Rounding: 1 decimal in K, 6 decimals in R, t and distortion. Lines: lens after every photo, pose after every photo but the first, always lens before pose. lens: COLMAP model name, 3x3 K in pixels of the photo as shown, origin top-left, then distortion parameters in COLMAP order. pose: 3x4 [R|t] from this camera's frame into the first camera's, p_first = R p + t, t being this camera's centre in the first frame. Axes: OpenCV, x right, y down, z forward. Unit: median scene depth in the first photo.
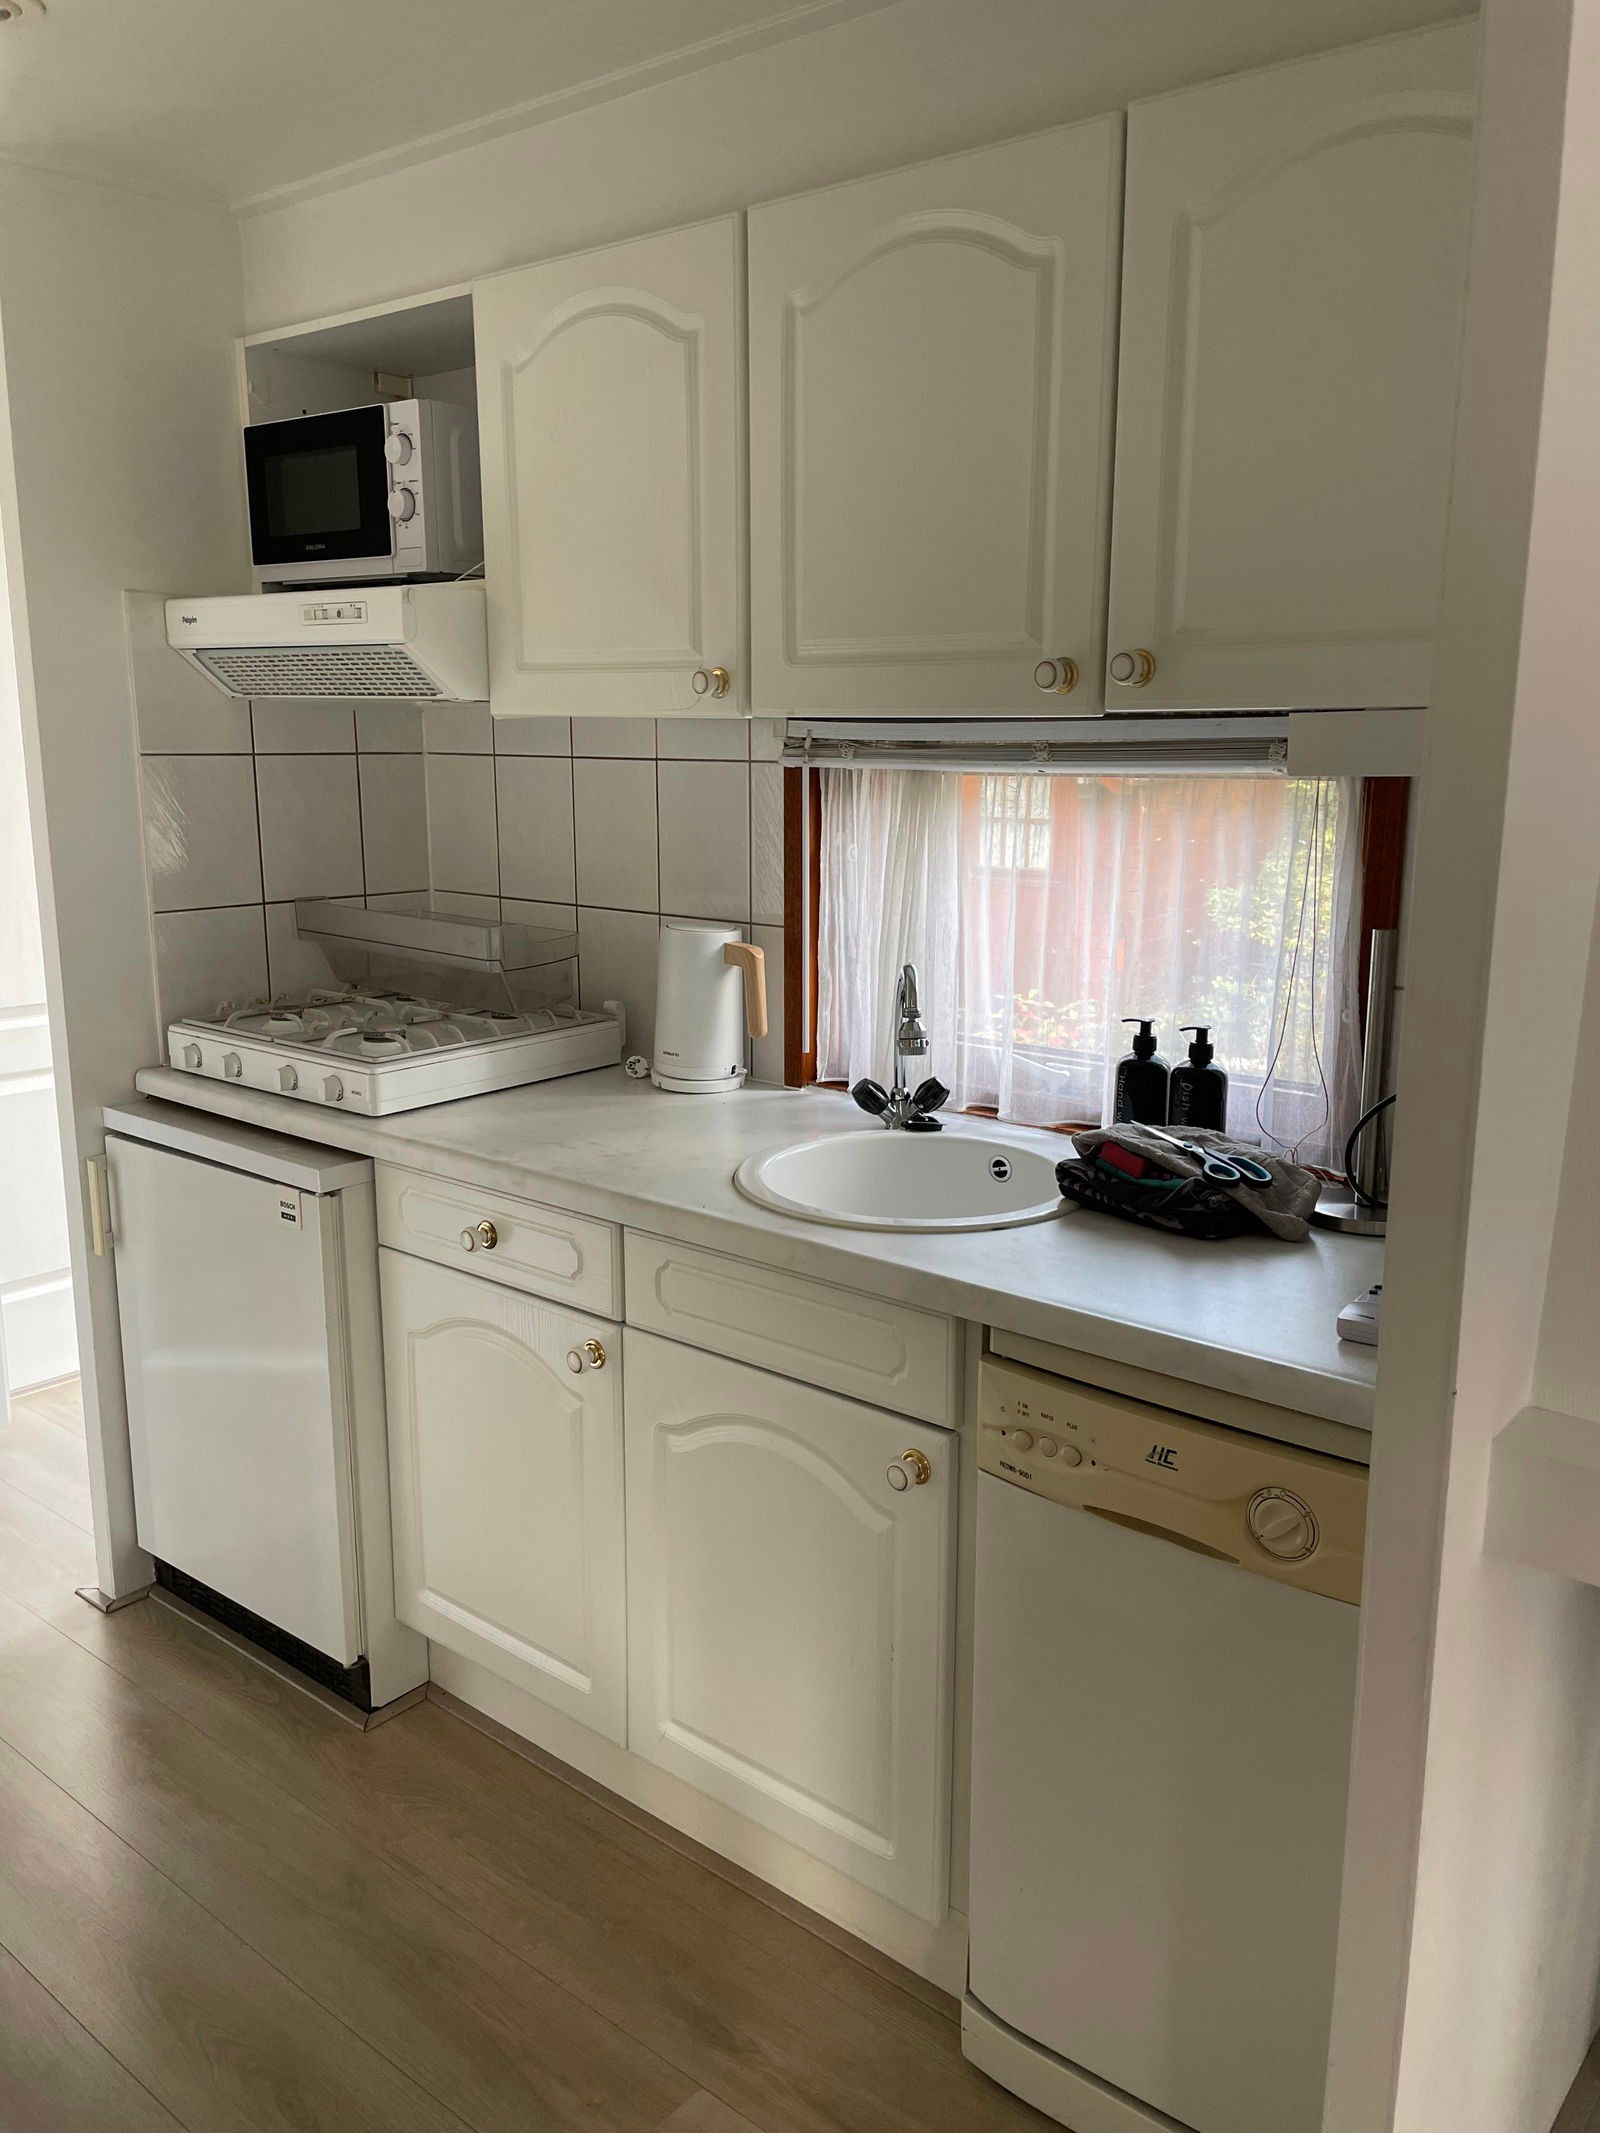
lens RADIAL K [[1658.8, 0, 800.0], [0, 1658.8, 1066.5], [0, 0, 1]] dist [0.041980, 0.001081]
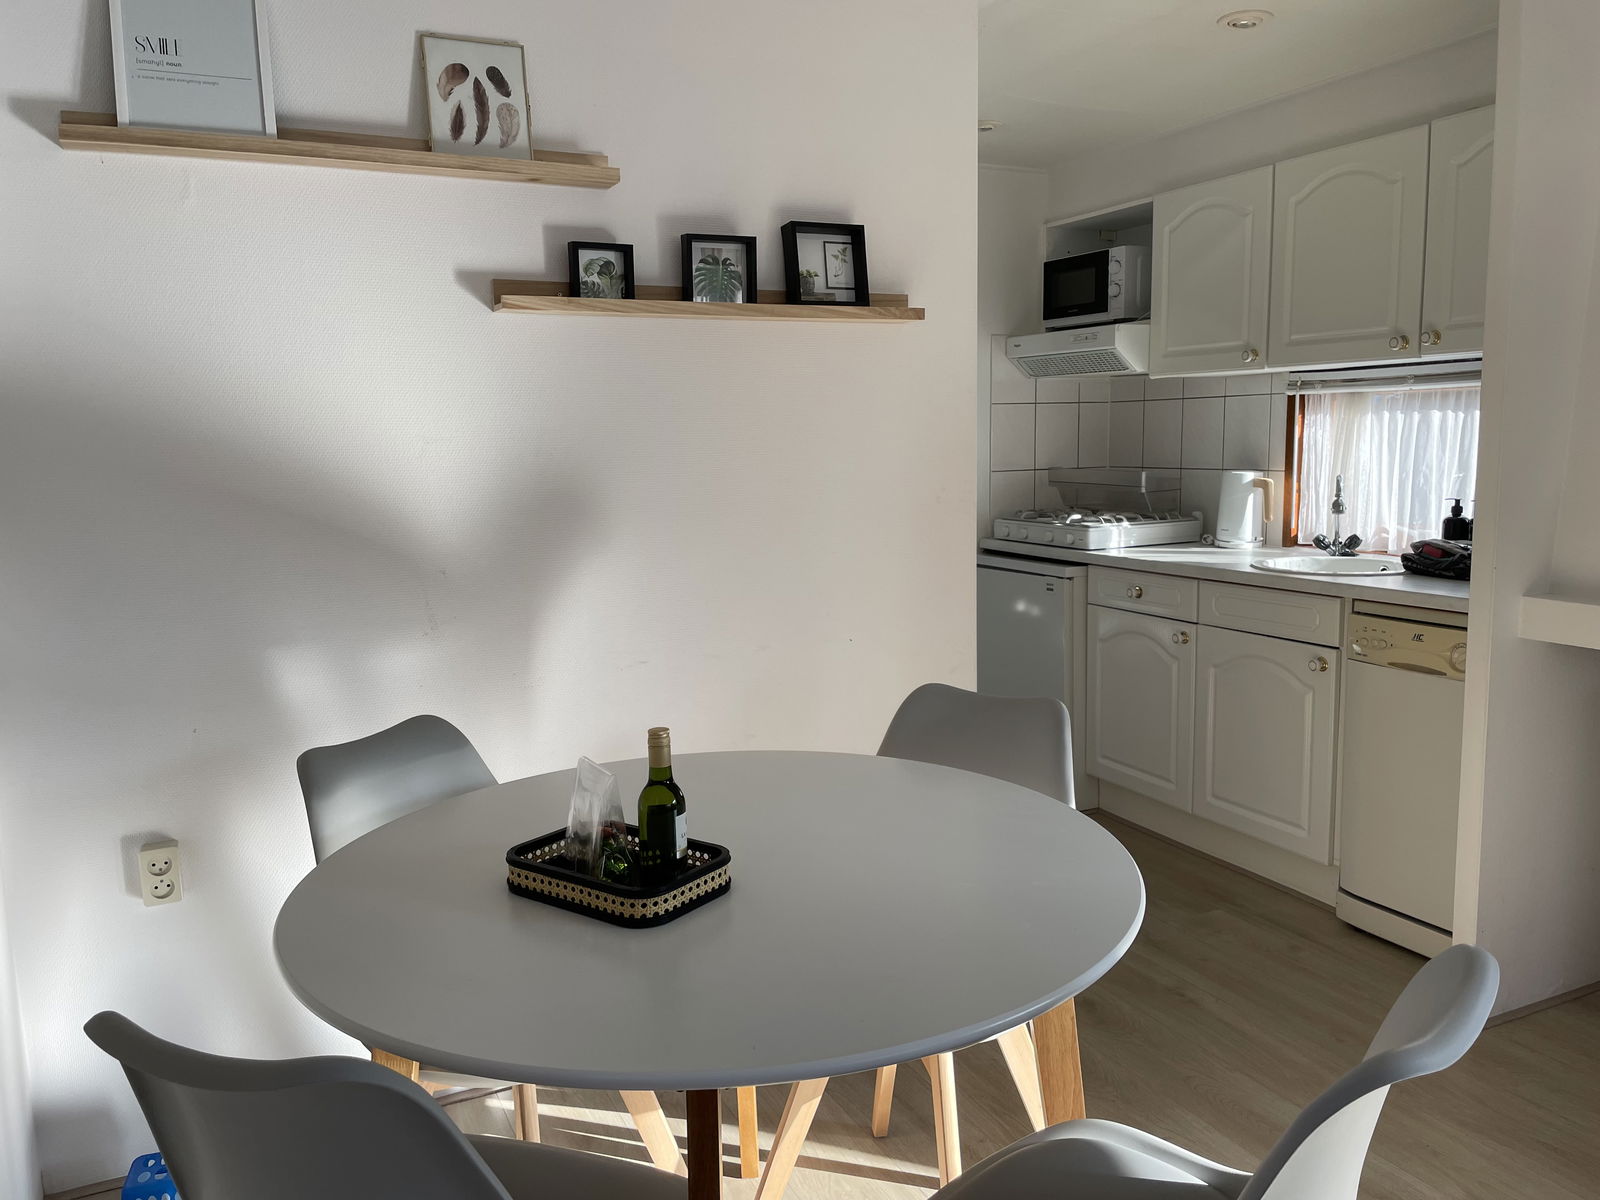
lens RADIAL K [[1199.9, 0, 763.9], [0, 1199.9, 623.0], [0, 0, 1]] dist [0.002974, 0.004401]
pose [[0.899414, 0.046018, -0.434670, 0.072192], [-0.064966, 0.997471, -0.028826, 0.210676], [0.432244, 0.054166, 0.900129, -0.707527]]
